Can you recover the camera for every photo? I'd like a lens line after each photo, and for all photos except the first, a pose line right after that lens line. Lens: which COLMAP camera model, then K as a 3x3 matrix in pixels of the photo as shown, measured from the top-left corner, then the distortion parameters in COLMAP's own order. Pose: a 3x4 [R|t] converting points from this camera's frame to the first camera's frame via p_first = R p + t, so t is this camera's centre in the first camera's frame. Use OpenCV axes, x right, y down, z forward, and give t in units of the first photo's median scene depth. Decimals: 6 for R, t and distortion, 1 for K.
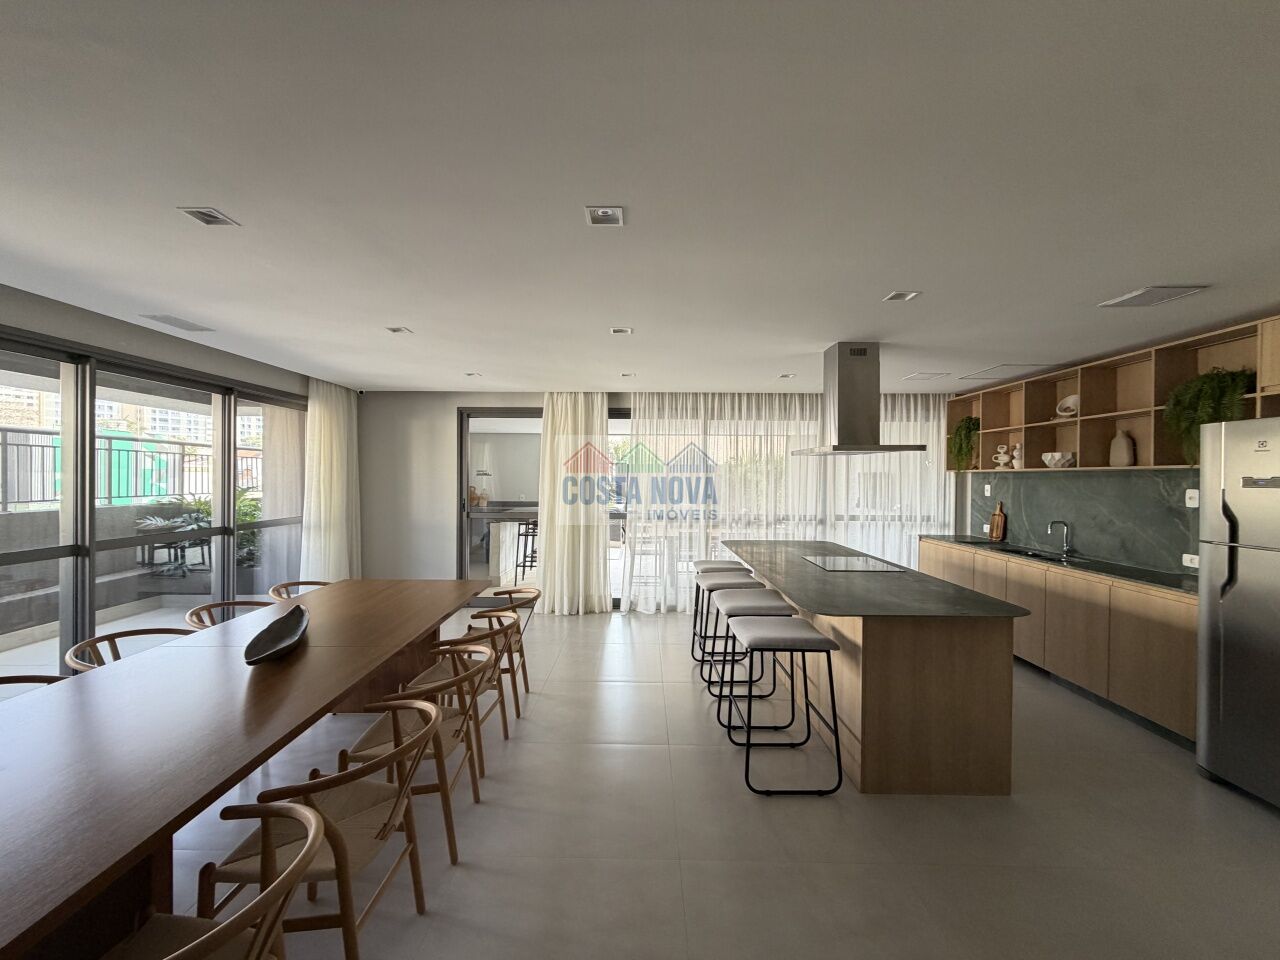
lens RADIAL K [[486.1, 0, 639.4], [0, 486.1, 472.5], [0, 0, 1]] dist [0.017183, -0.000006]
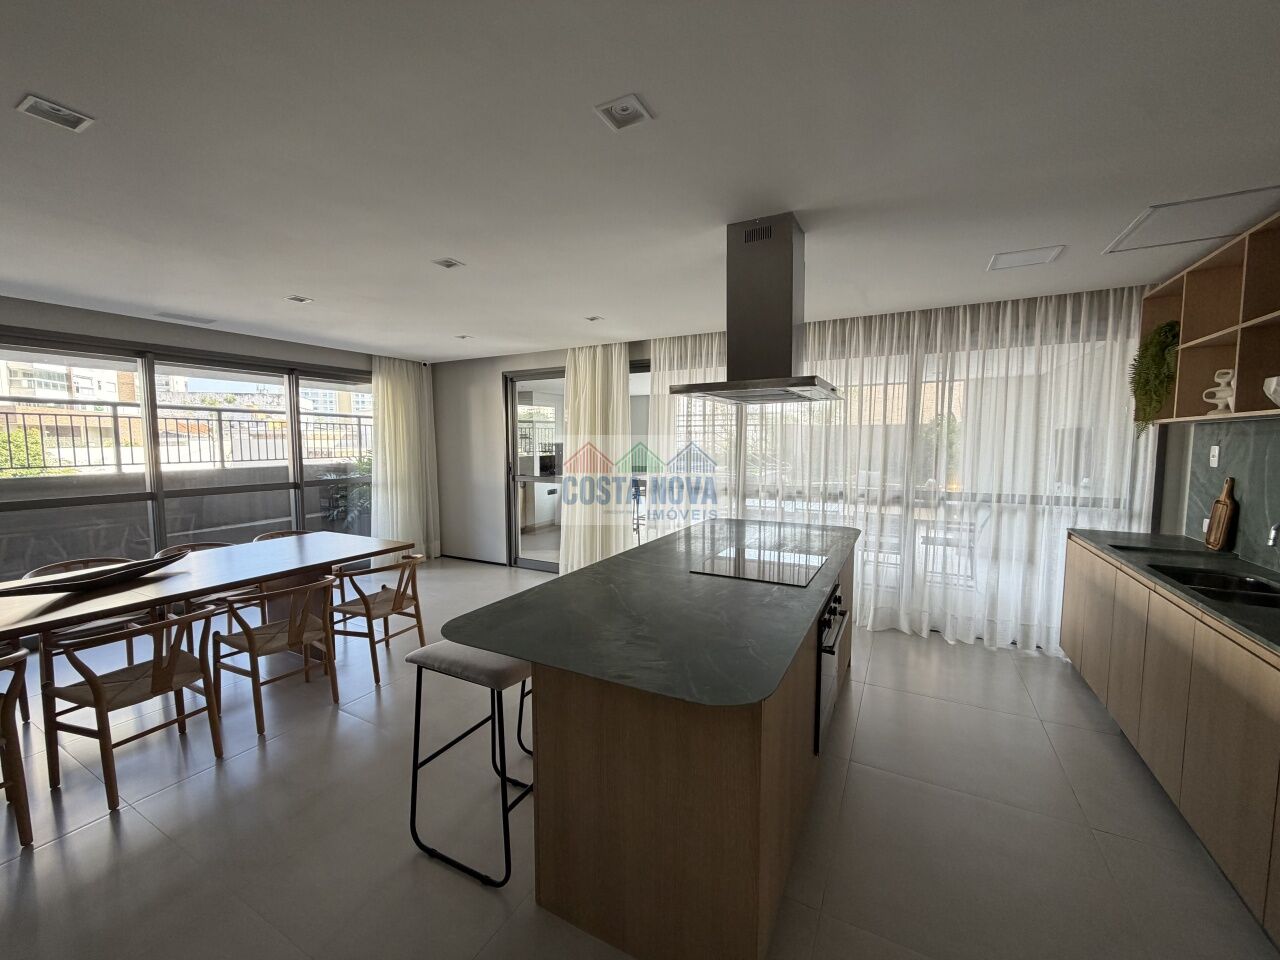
lens RADIAL K [[505.9, 0, 637.0], [0, 505.9, 480.5], [0, 0, 1]] dist [-0.001314, -0.000522]
pose [[0.880123, 0.028718, -0.473877, 0.410872], [0.007052, 0.997268, 0.073534, 0.017197], [0.474694, -0.068061, 0.877515, 0.204264]]
